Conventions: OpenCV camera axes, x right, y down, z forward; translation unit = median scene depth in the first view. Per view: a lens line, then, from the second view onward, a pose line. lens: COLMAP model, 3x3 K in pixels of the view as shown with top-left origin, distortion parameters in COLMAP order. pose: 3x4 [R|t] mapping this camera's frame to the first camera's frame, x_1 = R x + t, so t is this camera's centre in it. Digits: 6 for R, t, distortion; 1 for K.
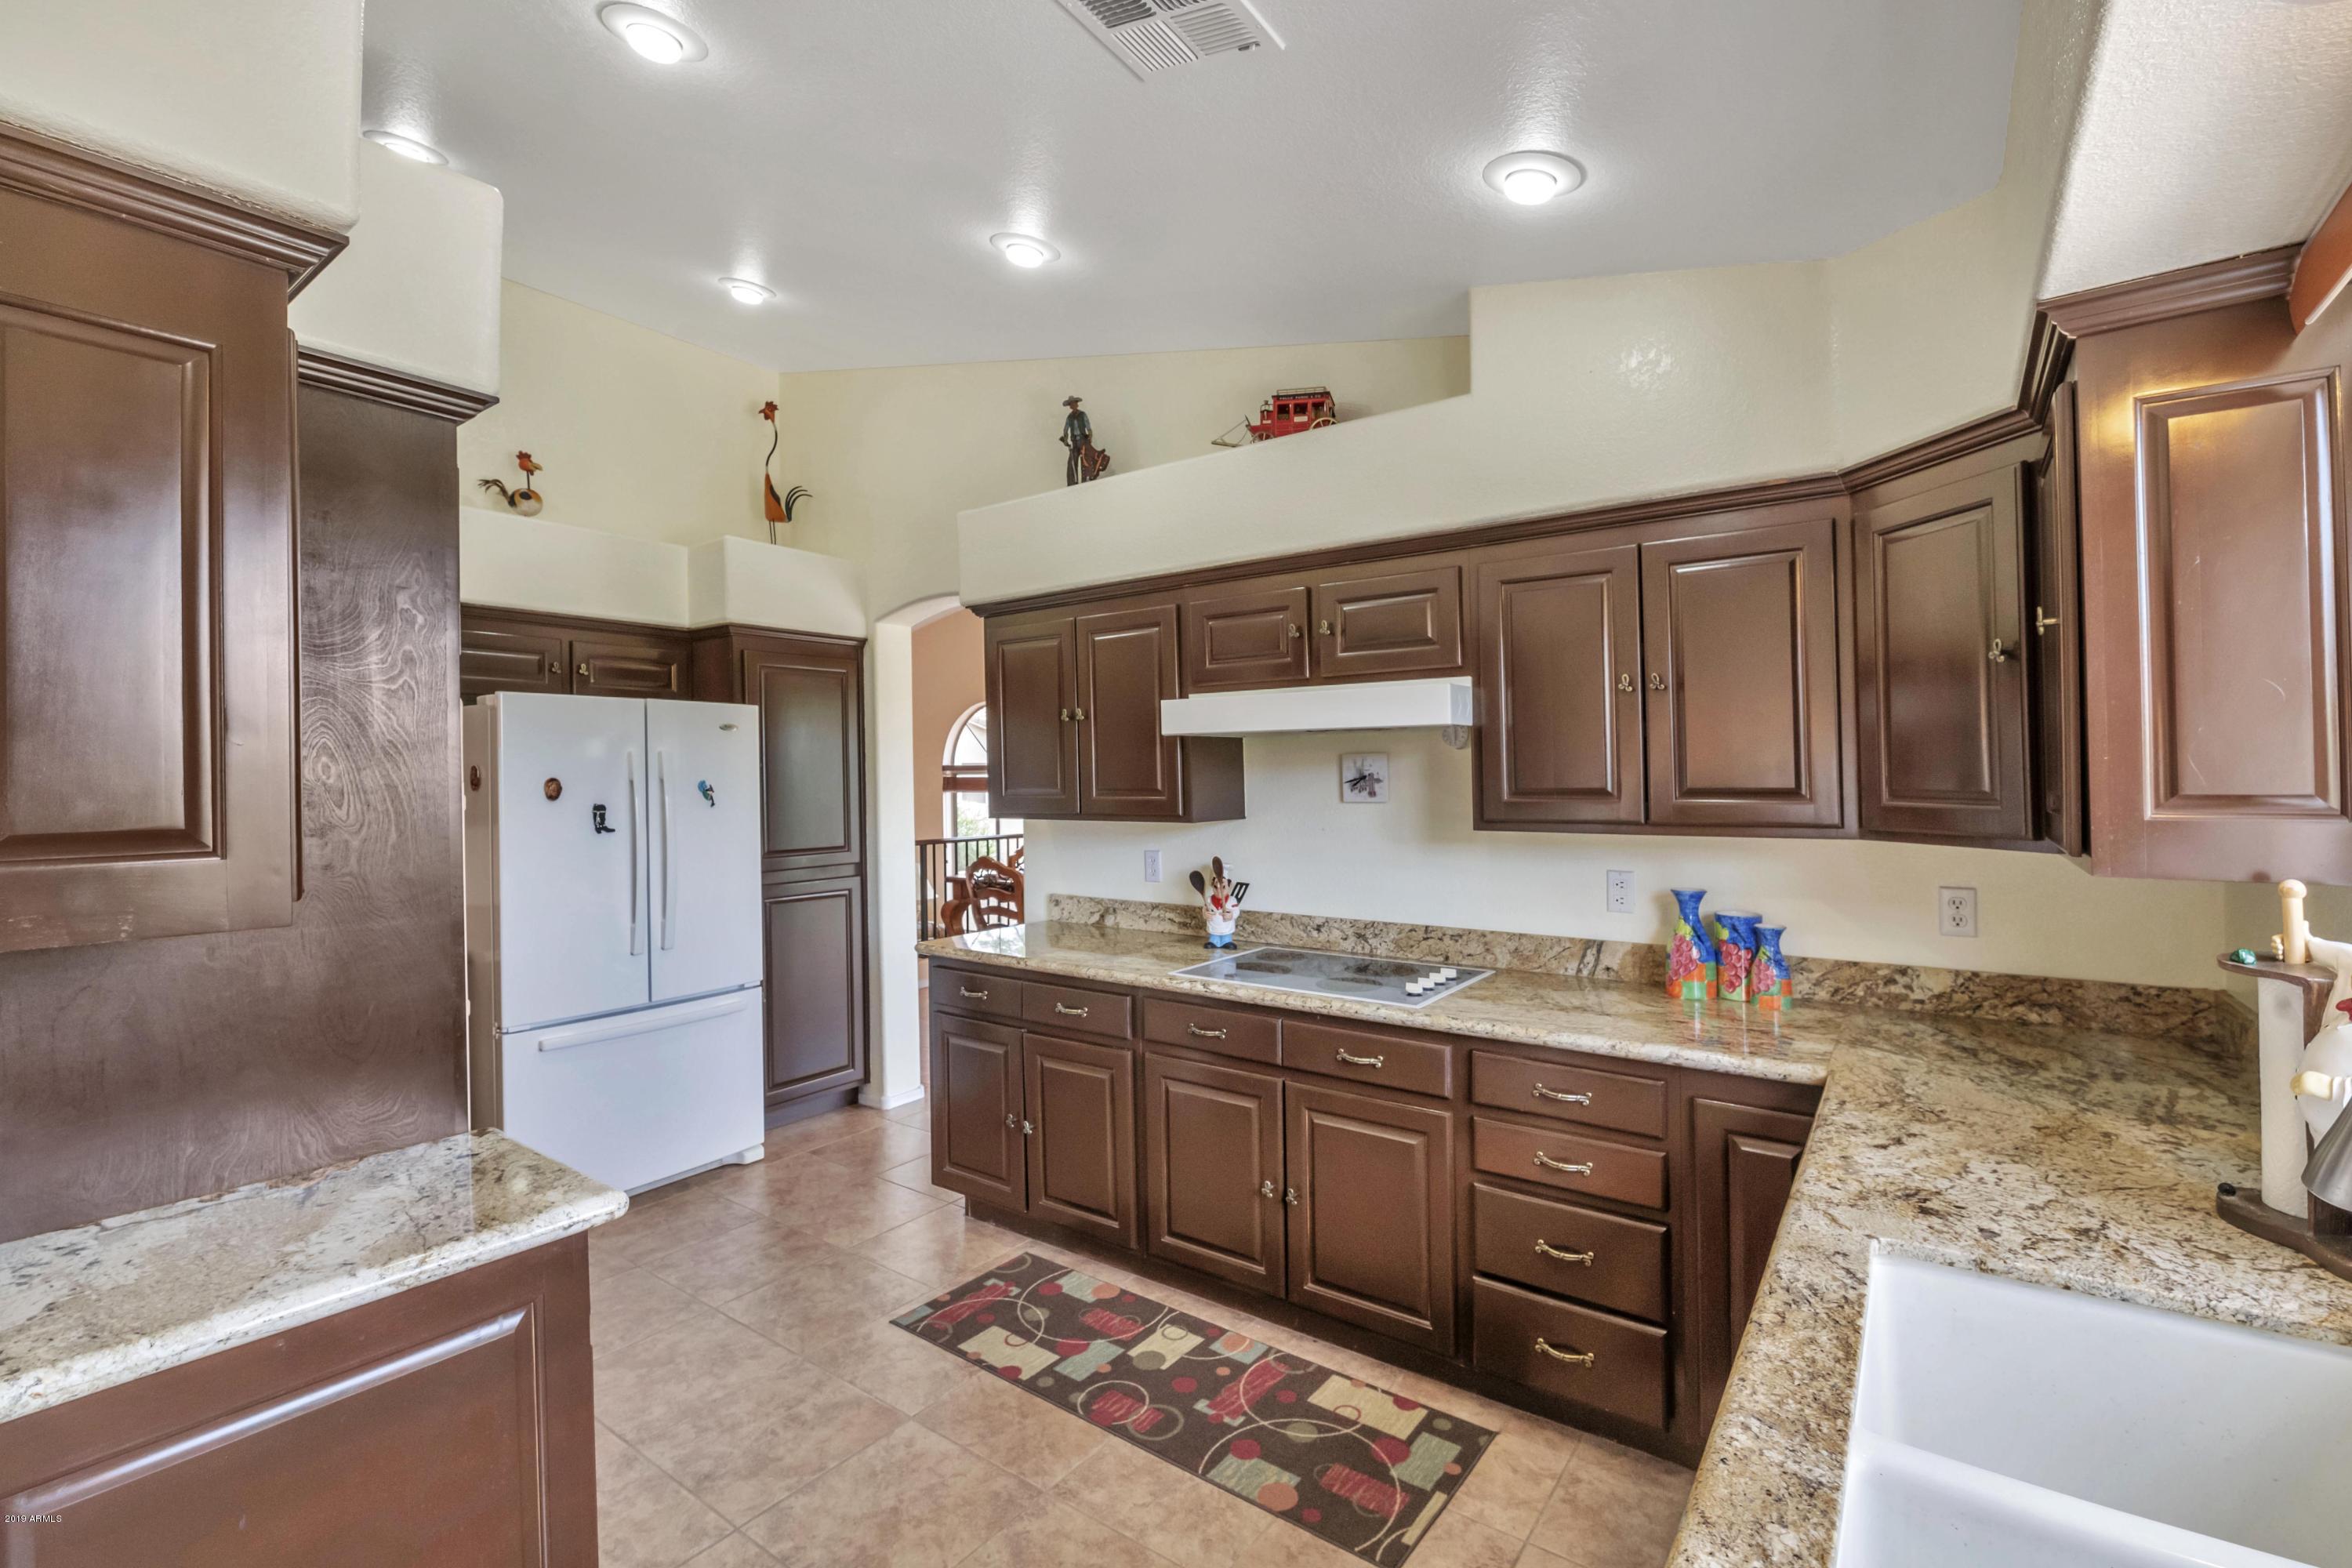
lens RADIAL K [[1032.6, 0, 1164.3], [0, 1032.6, 655.3], [0, 0, 1]] dist [-0.001184, -0.000467]
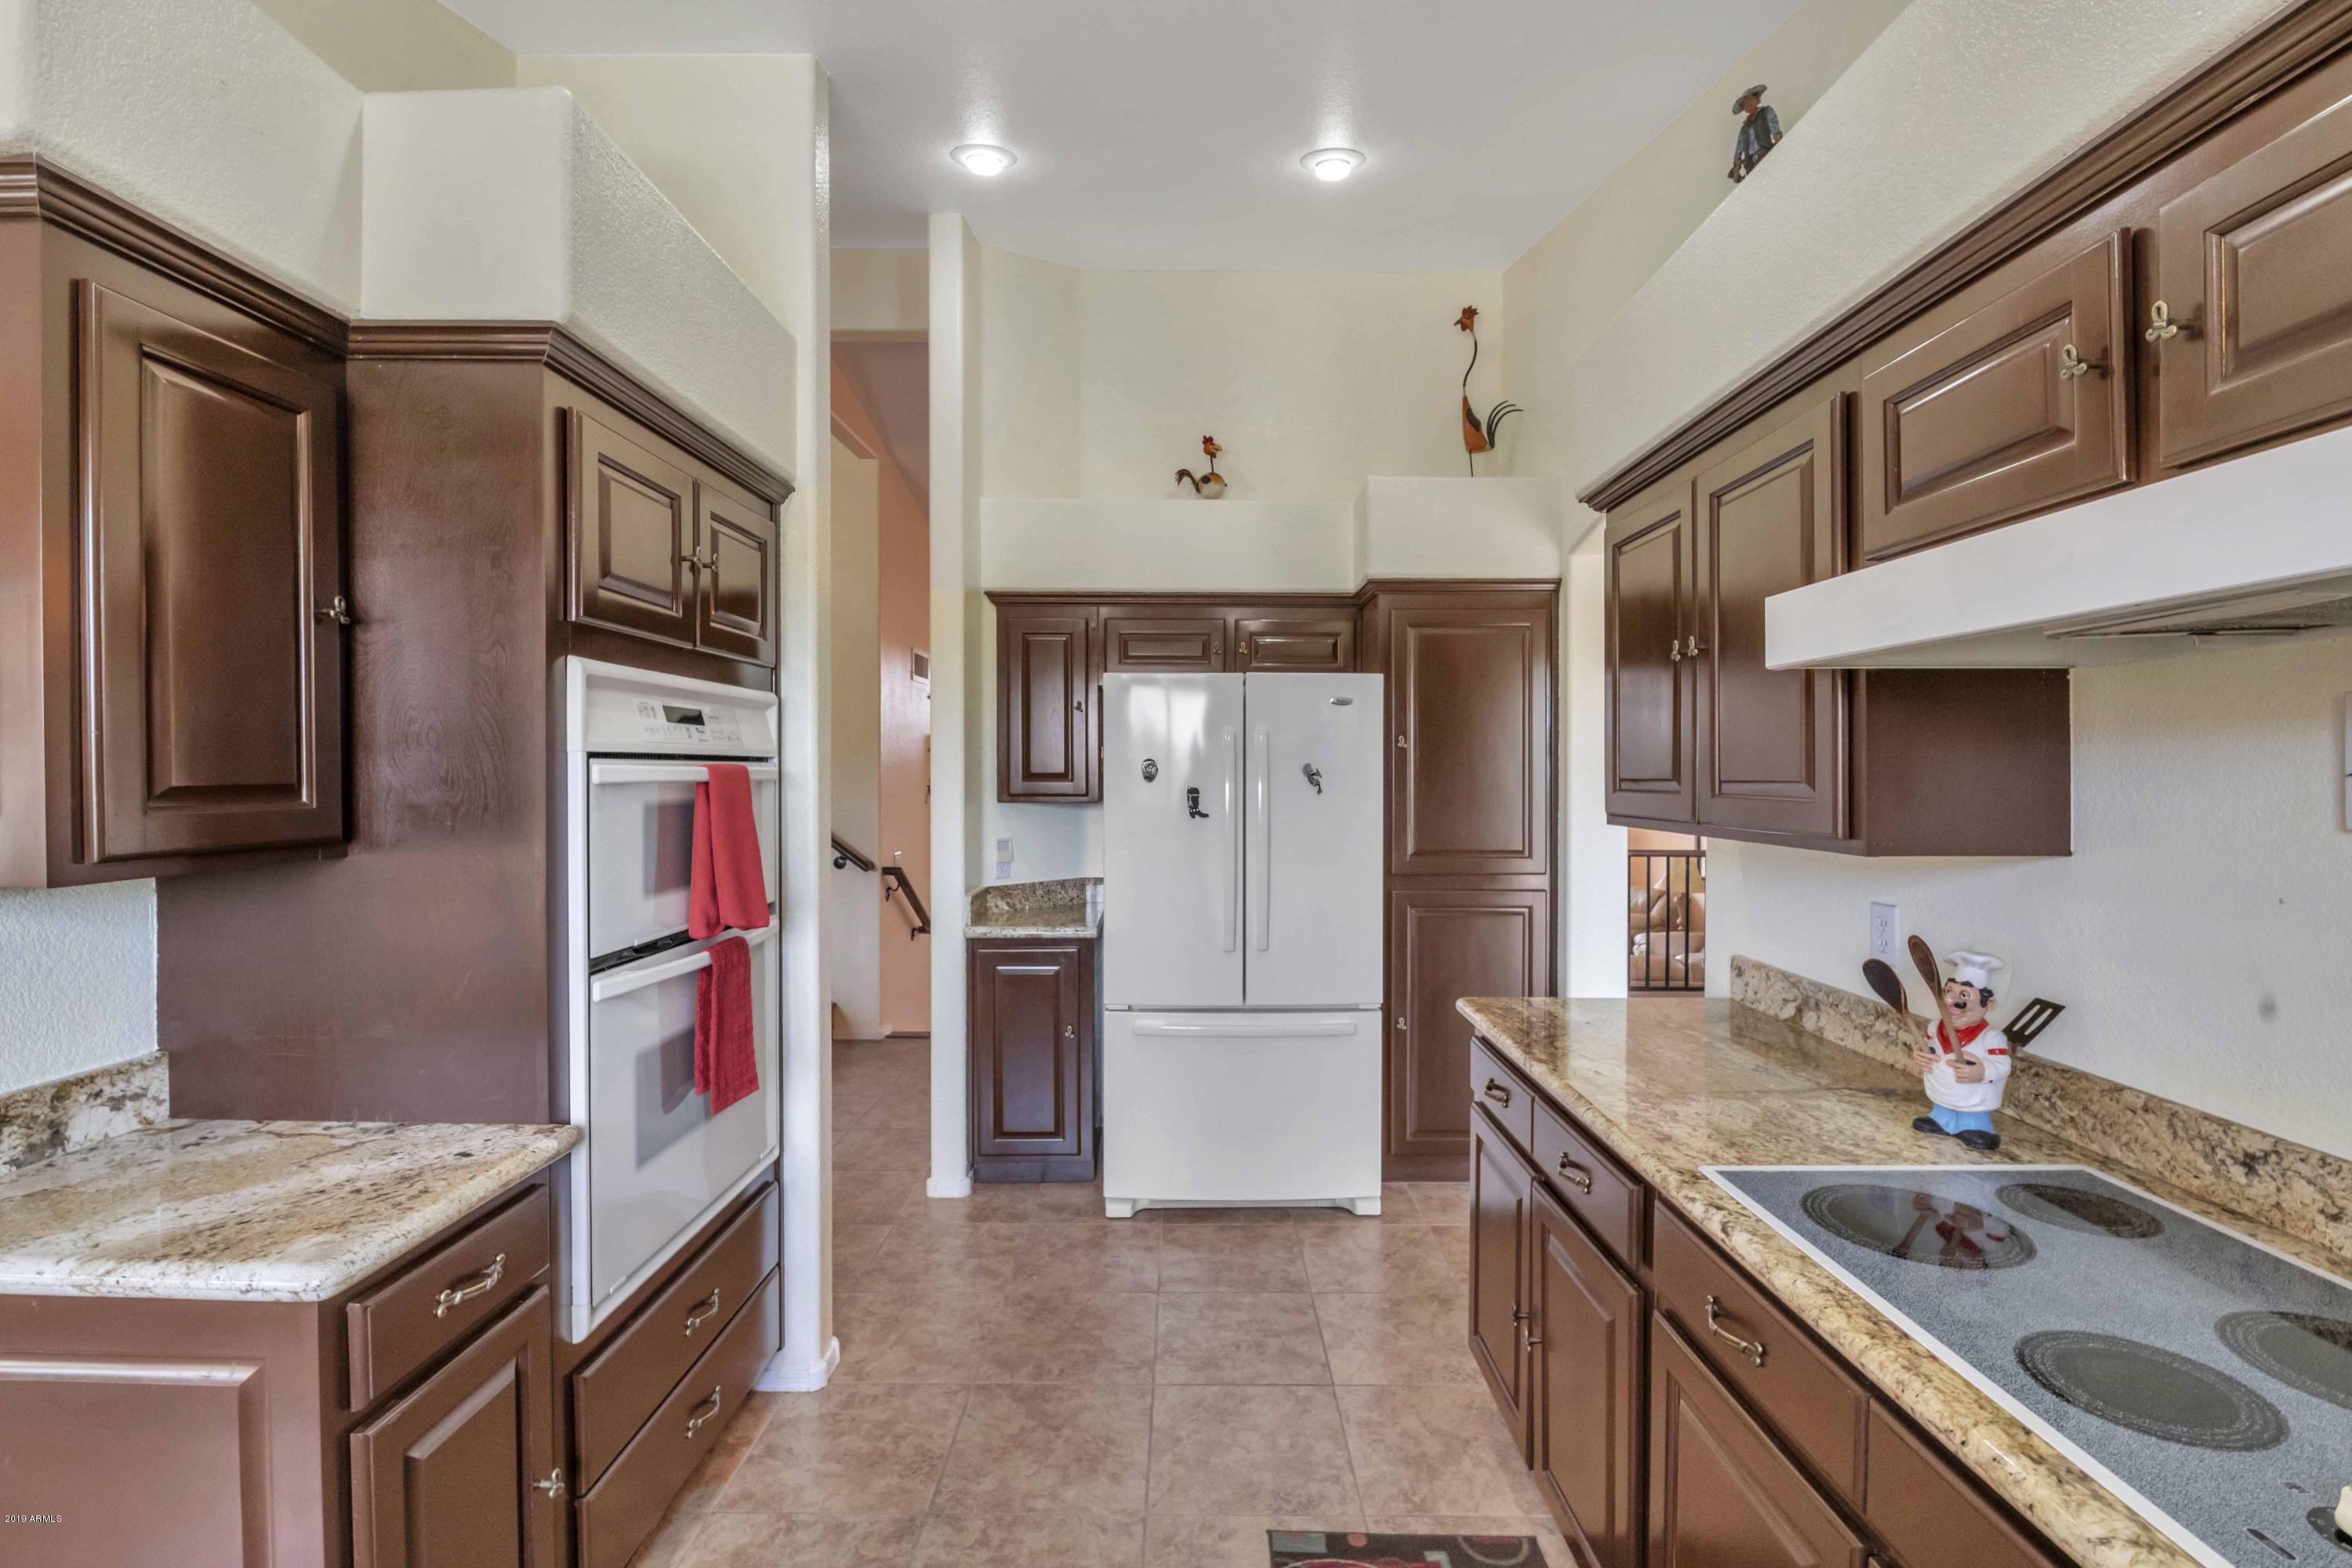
lens RADIAL K [[1024.7, 0, 1186.6], [0, 1024.7, 742.5], [0, 0, 1]] dist [-0.000497, -0.005520]
pose [[0.597760, -0.010676, -0.801604, 0.208261], [0.084063, 0.995234, 0.049431, 0.061716], [0.797255, -0.096934, 0.595808, 0.476756]]
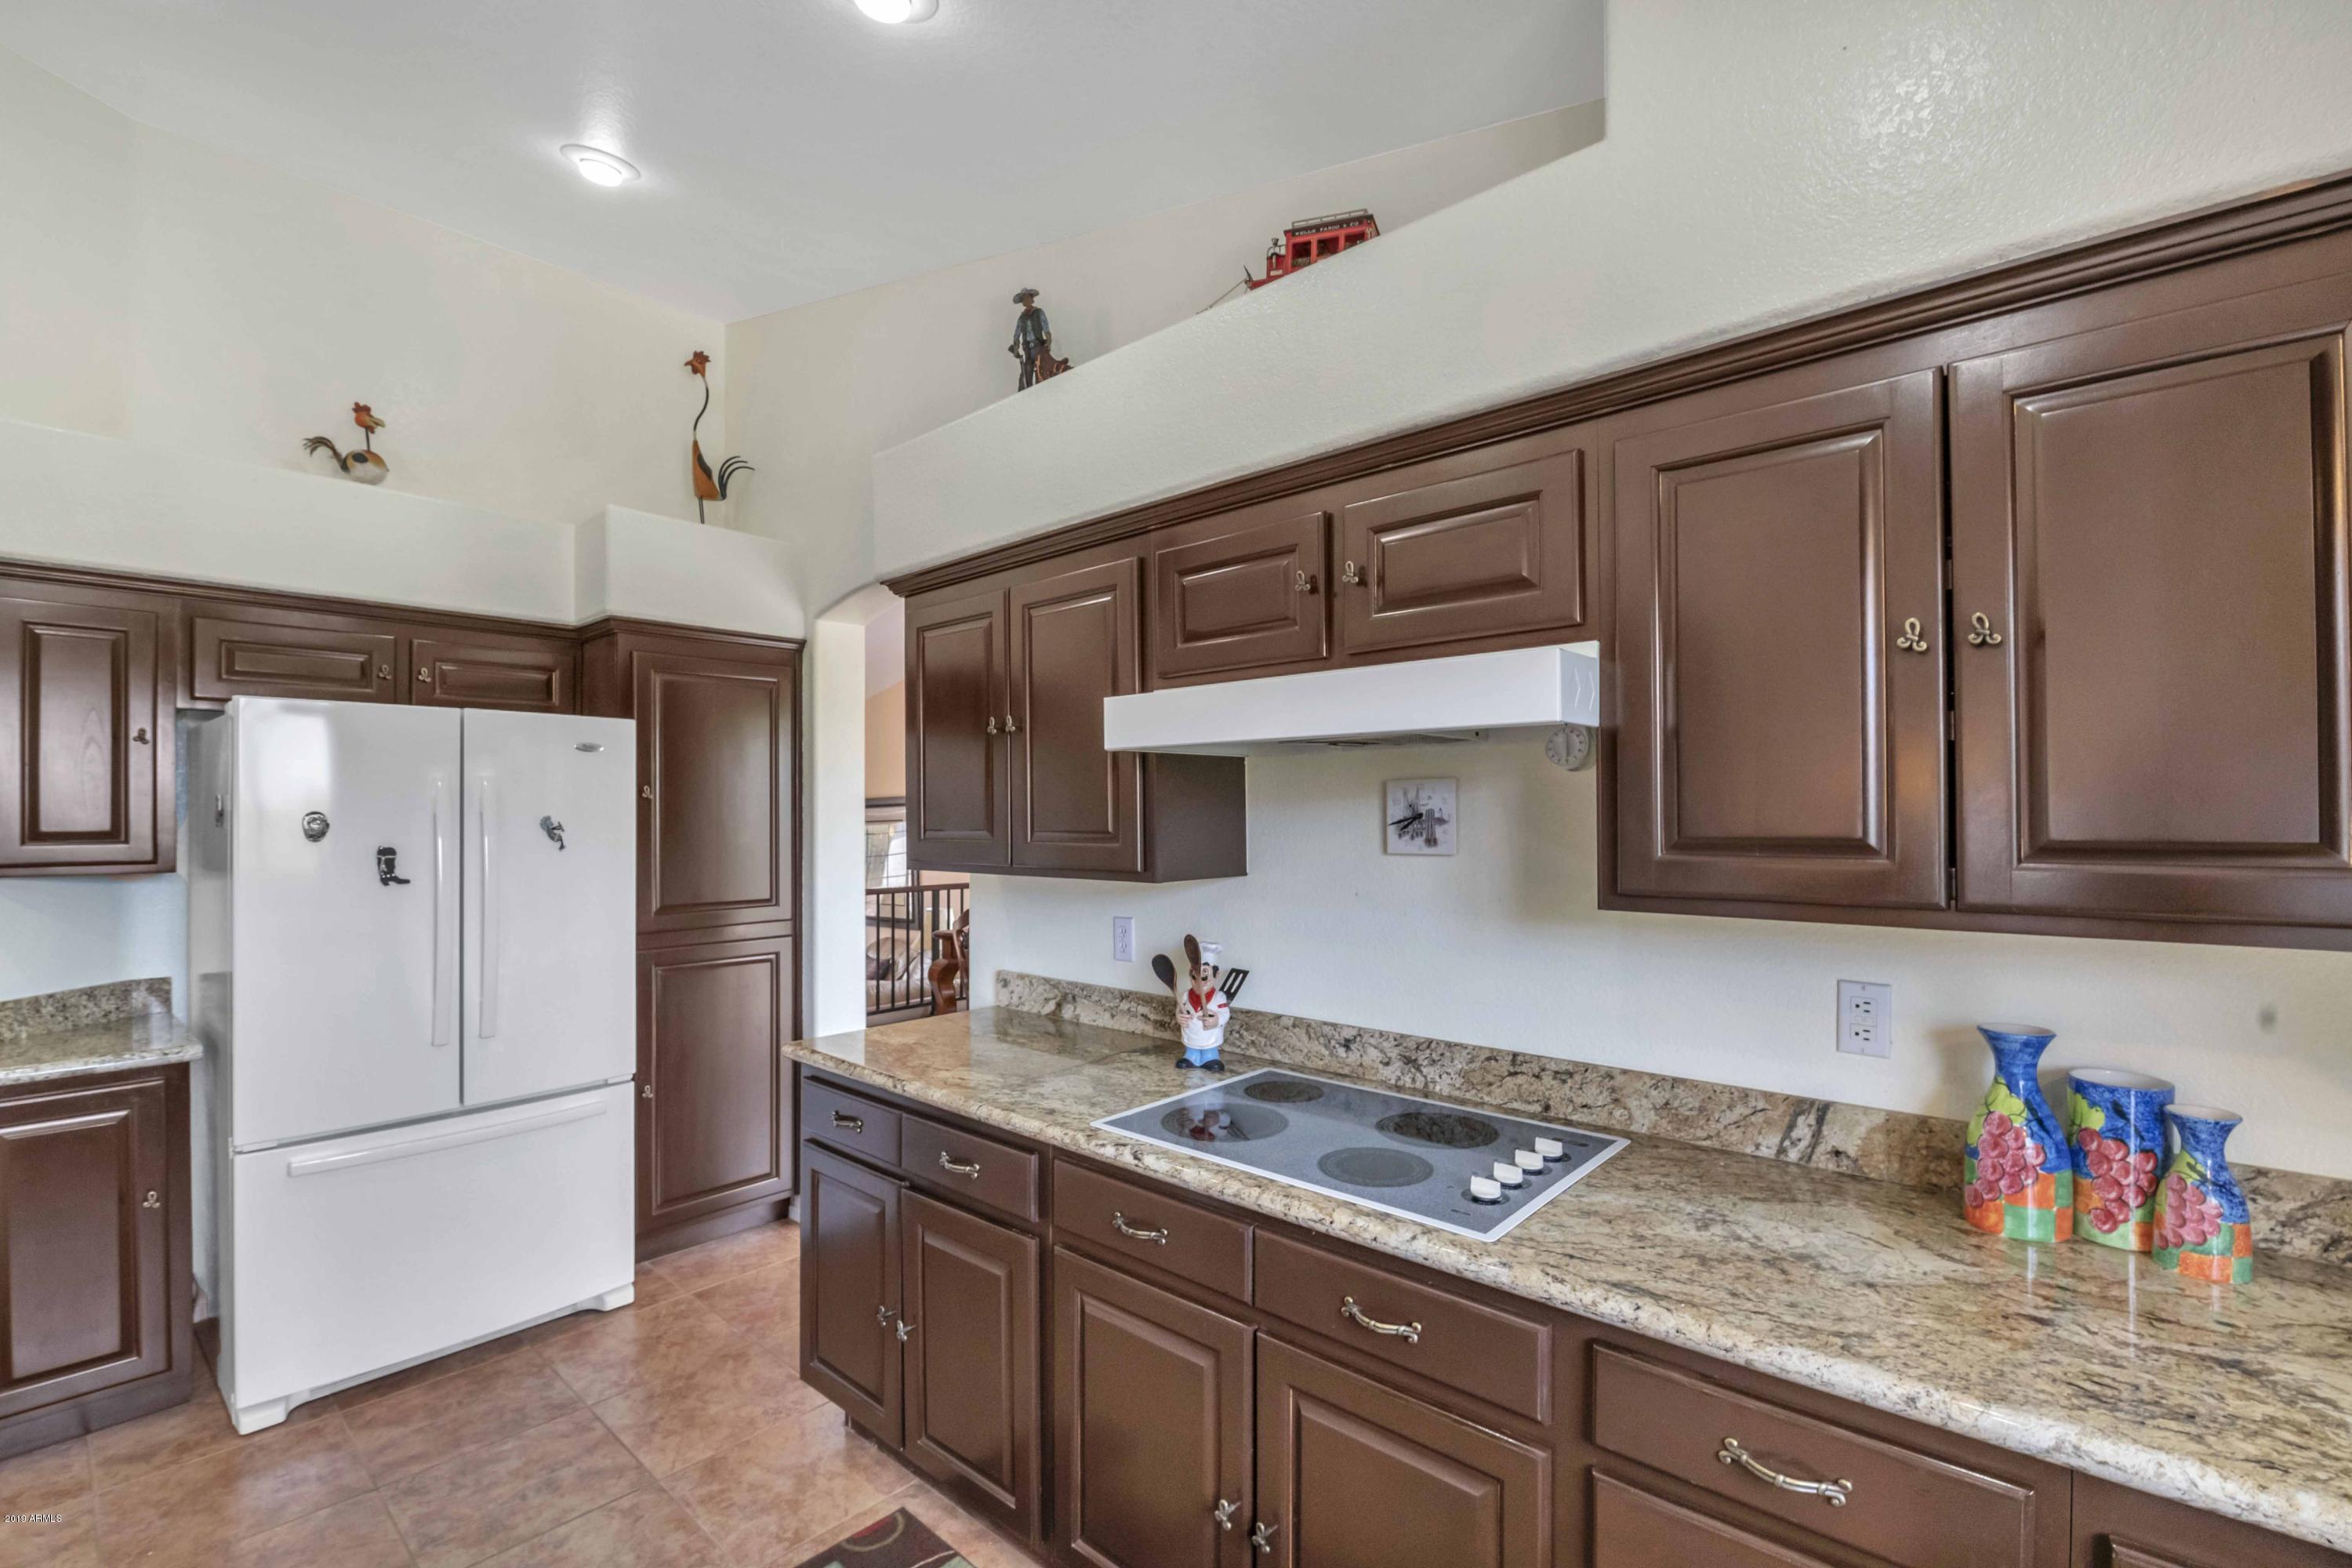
lens RADIAL K [[1019.5, 0, 1170.0], [0, 1019.5, 757.7], [0, 0, 1]] dist [0.000928, -0.006872]
pose [[0.995604, -0.000730, -0.093662, 0.095159], [0.006498, 0.998099, 0.061294, 0.040646], [0.093440, -0.061633, 0.993715, 0.345107]]
